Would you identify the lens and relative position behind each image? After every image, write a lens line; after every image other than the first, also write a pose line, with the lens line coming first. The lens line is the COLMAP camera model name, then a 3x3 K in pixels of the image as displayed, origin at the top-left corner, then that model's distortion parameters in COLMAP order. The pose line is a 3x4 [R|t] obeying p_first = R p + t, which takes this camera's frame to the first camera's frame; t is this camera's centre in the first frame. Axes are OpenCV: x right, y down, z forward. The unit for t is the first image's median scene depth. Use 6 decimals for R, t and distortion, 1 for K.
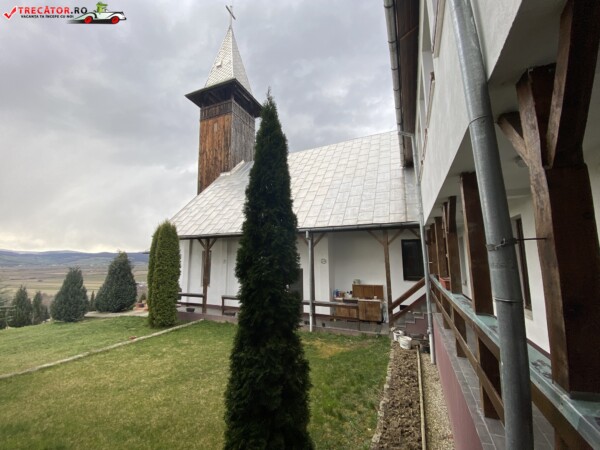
lens RADIAL K [[245.9, 0, 300.4], [0, 245.9, 227.8], [0, 0, 1]] dist [0.015196, -0.001645]
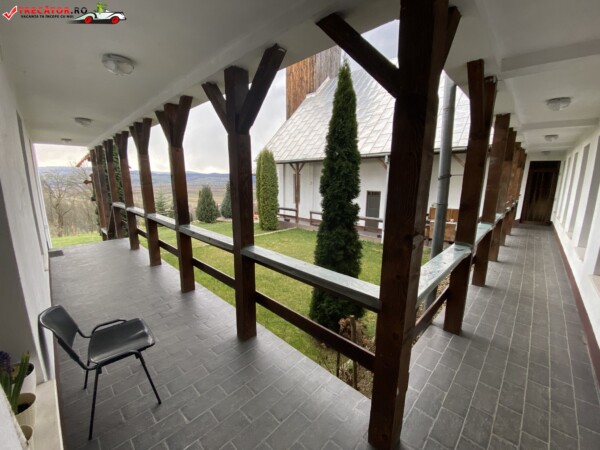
lens RADIAL K [[245.9, 0, 298.0], [0, 245.9, 225.1], [0, 0, 1]] dist [0.015196, -0.001645]
pose [[0.940400, 0.076028, -0.331462, 0.039225], [0.026203, 0.955591, 0.293529, -0.019796], [0.339059, -0.284720, 0.896646, -0.141920]]
